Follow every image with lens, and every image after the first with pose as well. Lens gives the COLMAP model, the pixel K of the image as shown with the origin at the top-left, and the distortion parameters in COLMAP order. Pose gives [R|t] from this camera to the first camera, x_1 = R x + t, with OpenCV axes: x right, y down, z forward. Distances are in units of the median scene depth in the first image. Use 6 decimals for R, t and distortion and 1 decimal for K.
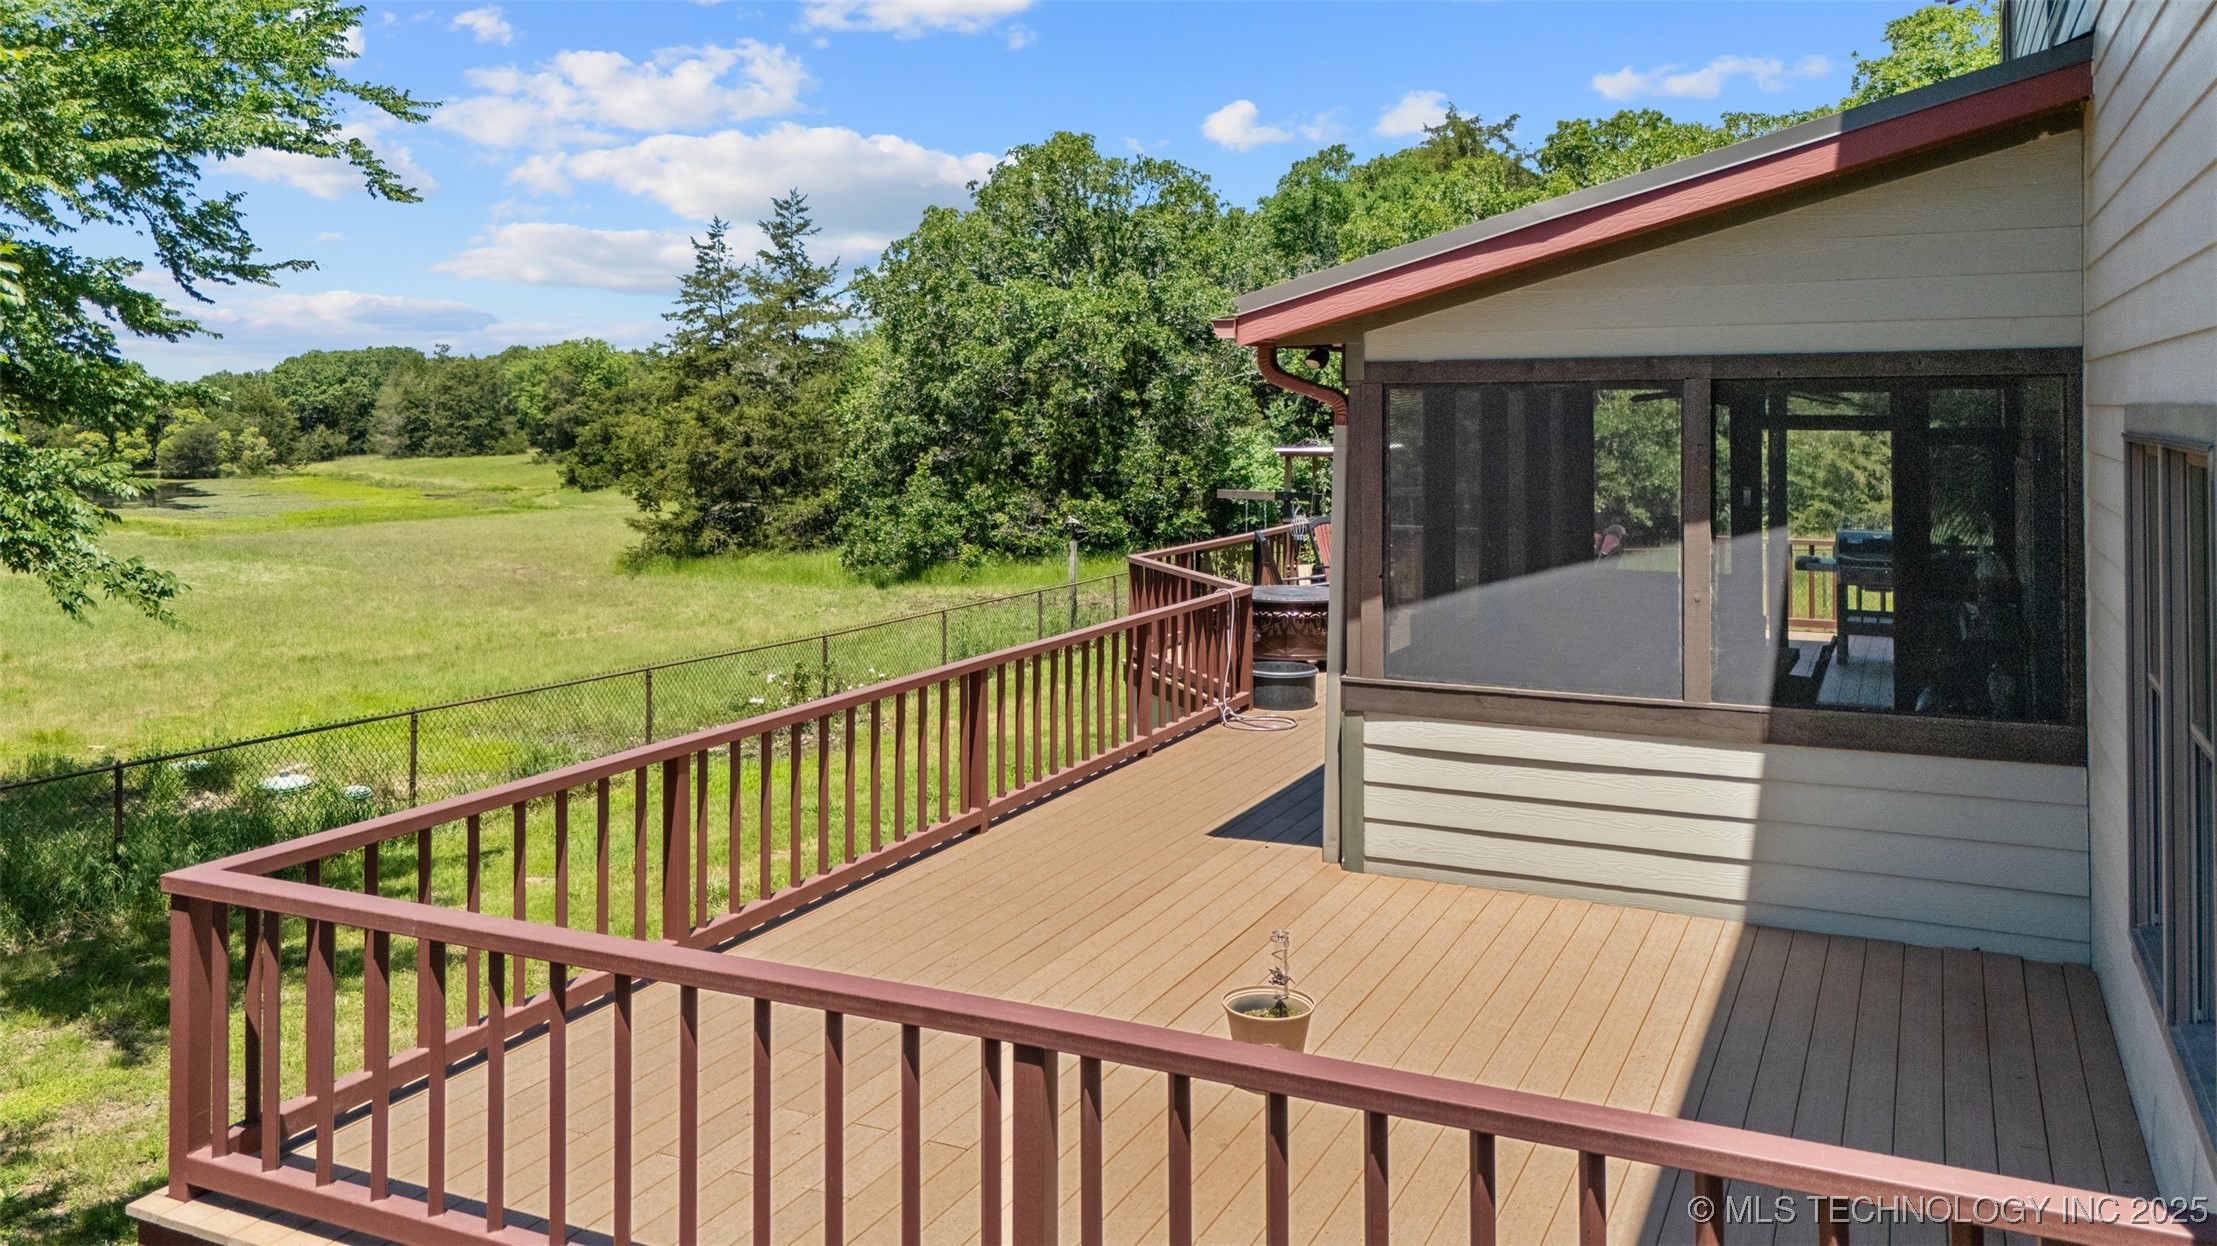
lens RADIAL K [[1665.6, 0, 1120.9], [0, 1665.6, 620.1], [0, 0, 1]] dist [0.078308, 0.003689]
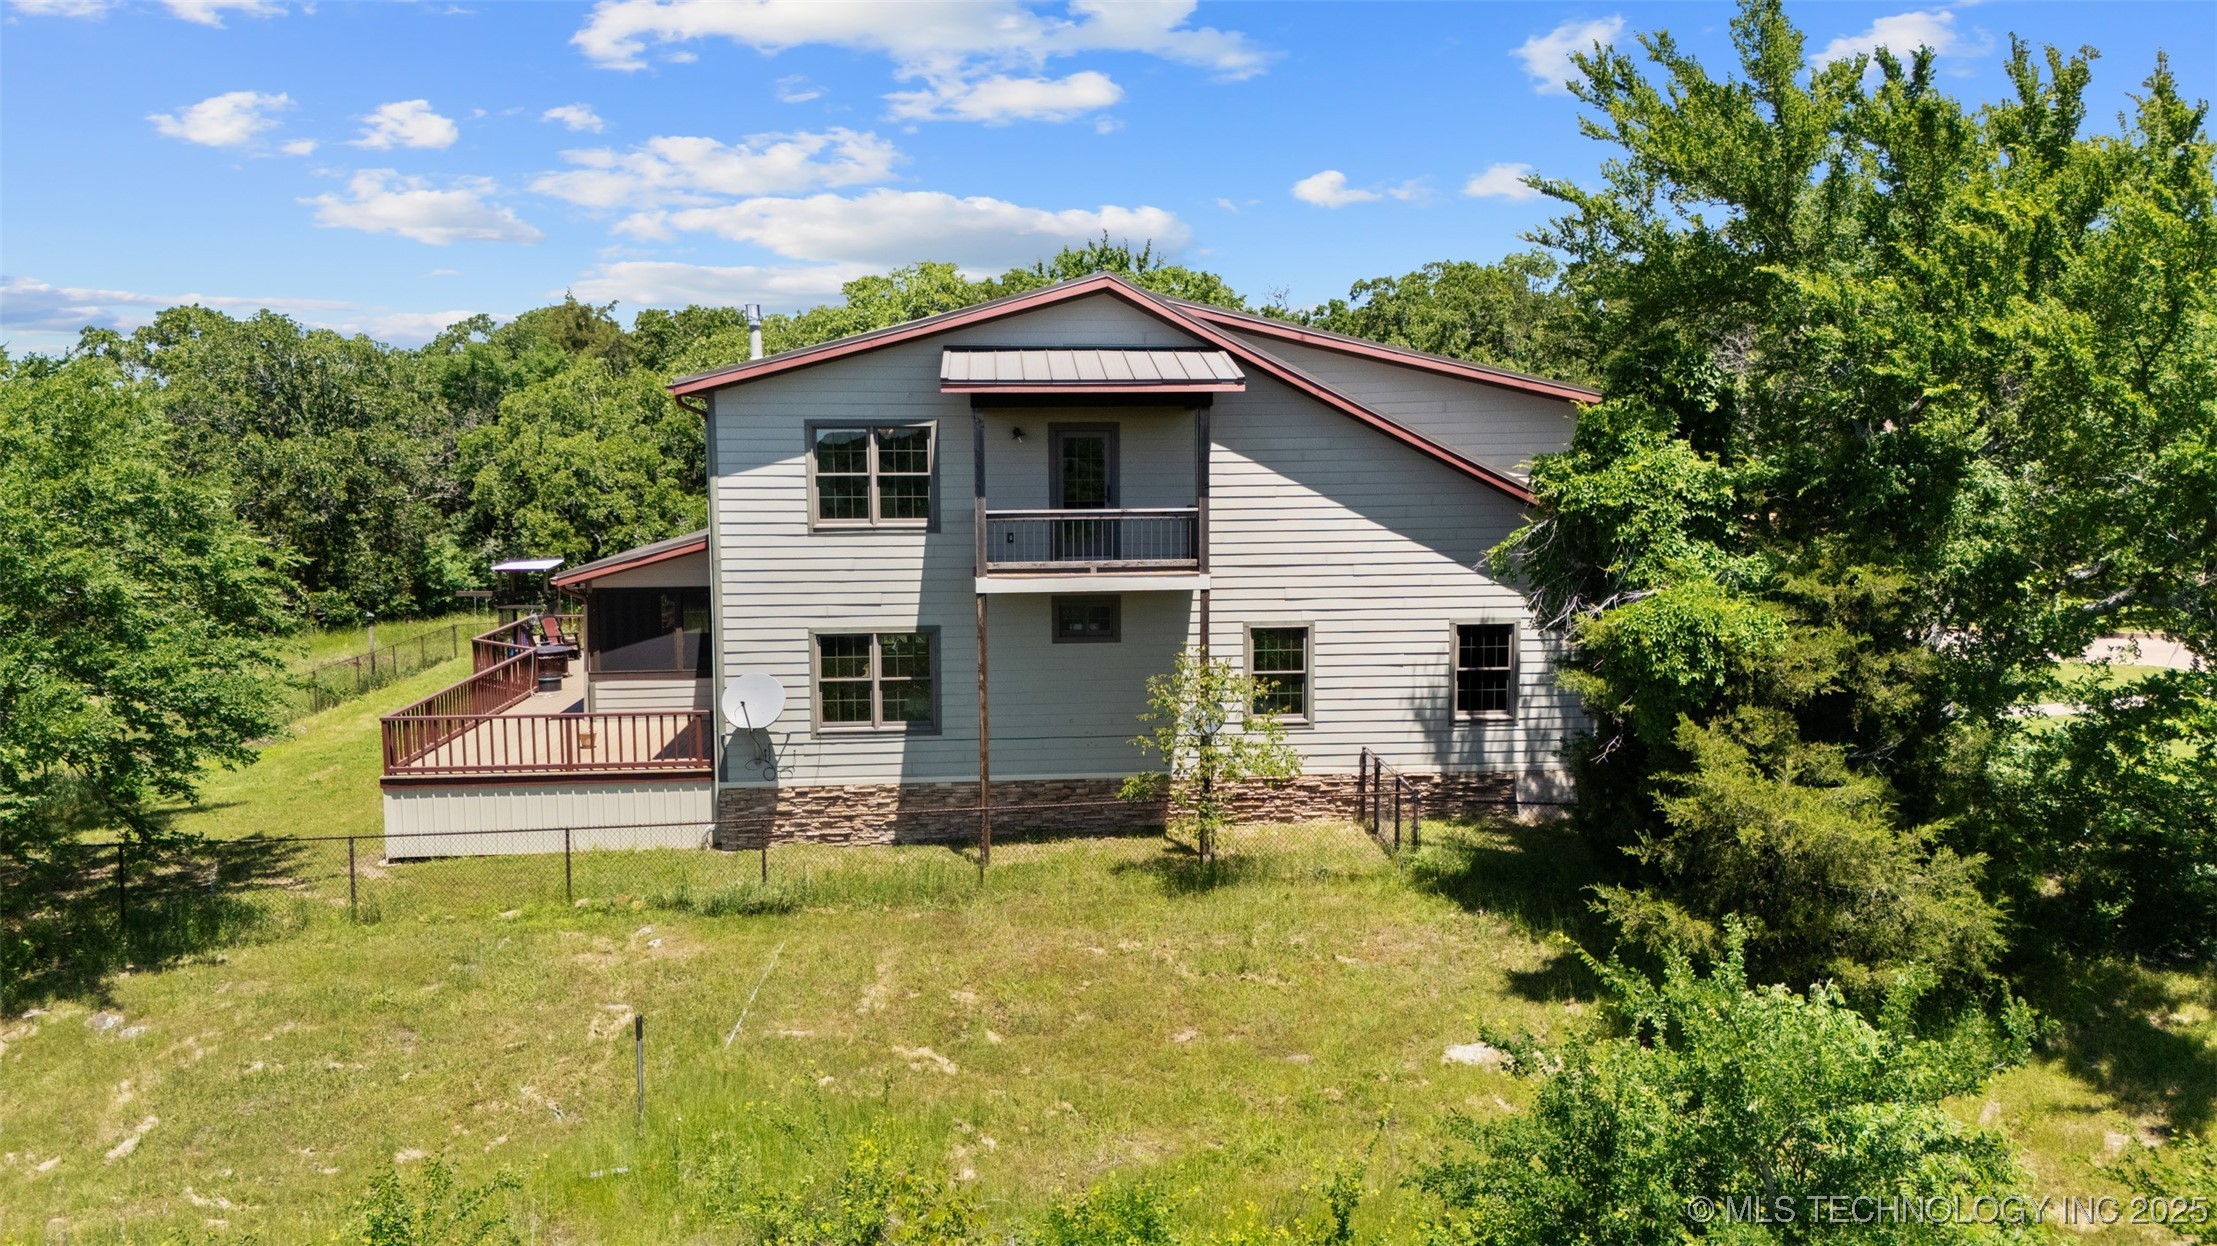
lens RADIAL K [[1665.6, 0, 1125.5], [0, 1665.6, 616.1], [0, 0, 1]] dist [0.078308, 0.003689]
pose [[0.869786, -0.044964, 0.491376, -0.131772], [0.058108, 0.998244, -0.011511, 0.004812], [-0.489995, 0.038565, 0.870872, -0.568817]]
